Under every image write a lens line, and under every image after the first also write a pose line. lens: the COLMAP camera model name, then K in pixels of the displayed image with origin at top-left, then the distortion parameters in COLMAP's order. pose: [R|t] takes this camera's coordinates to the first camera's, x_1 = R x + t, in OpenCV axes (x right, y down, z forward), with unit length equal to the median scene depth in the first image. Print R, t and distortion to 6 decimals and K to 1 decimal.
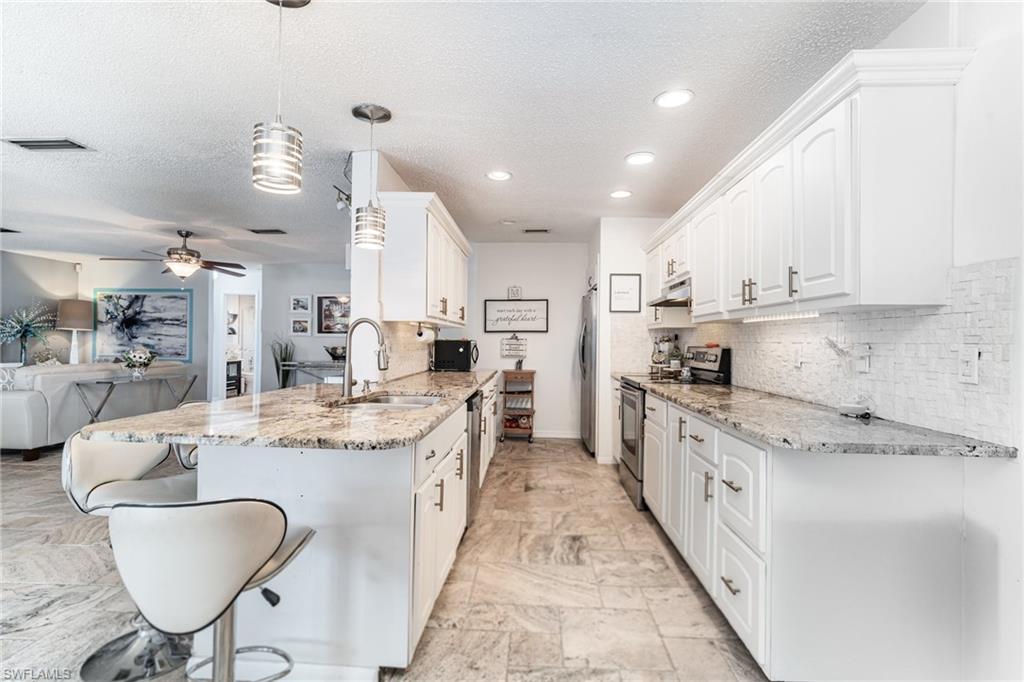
lens RADIAL K [[483.6, 0, 502.0], [0, 483.6, 337.0], [0, 0, 1]] dist [-0.002306, 0.001041]
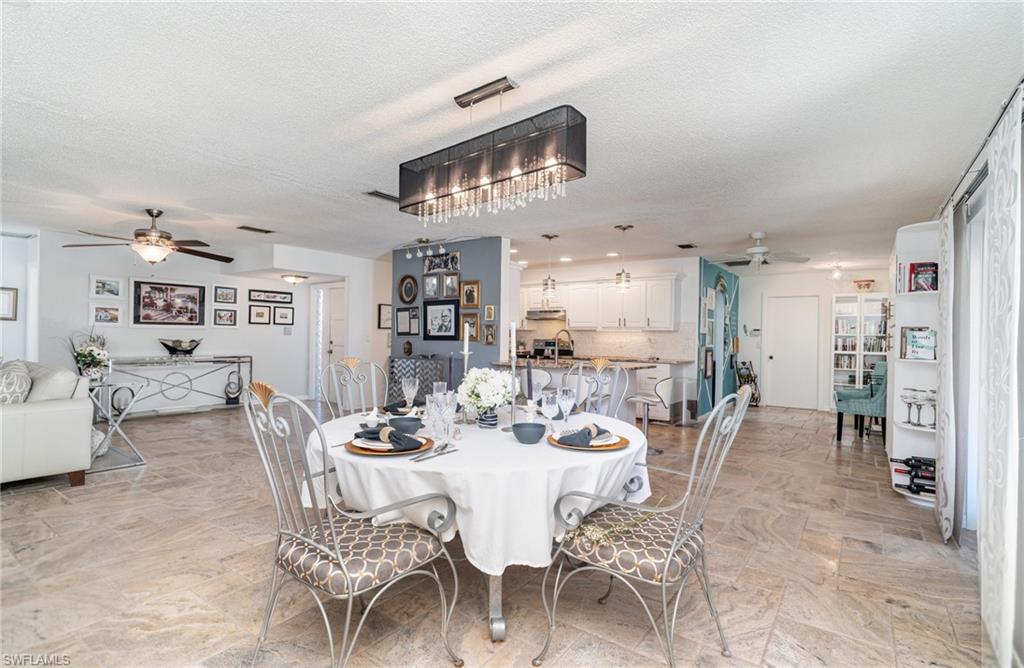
lens RADIAL K [[497.6, 0, 512.4], [0, 497.6, 336.7], [0, 0, 1]] dist [-0.000294, 0.000778]
pose [[0.537947, -0.000872, 0.842978, -0.748468], [-0.018443, 0.999748, 0.012804, -0.008516], [-0.842777, -0.022435, 0.537795, -0.031060]]
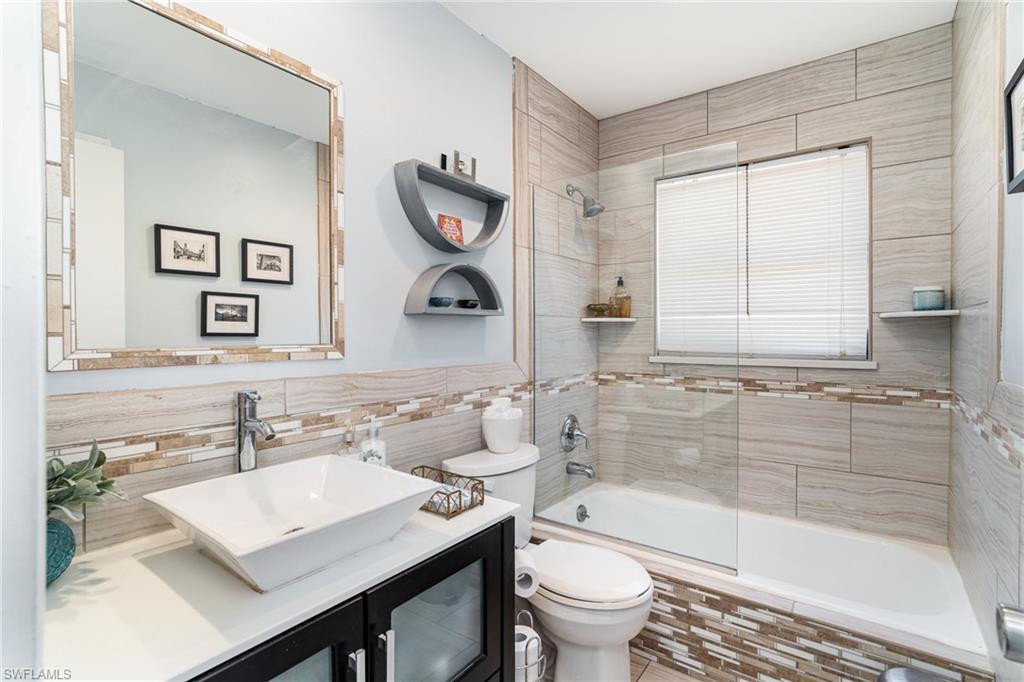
lens RADIAL K [[483.6, 0, 508.1], [0, 483.6, 336.8], [0, 0, 1]] dist [-0.002306, 0.001041]
pose [[0.839815, -0.006653, -0.542832, -0.606386], [0.013527, 0.999871, 0.008673, 0.004648], [0.542704, -0.014627, 0.839796, 1.145248]]
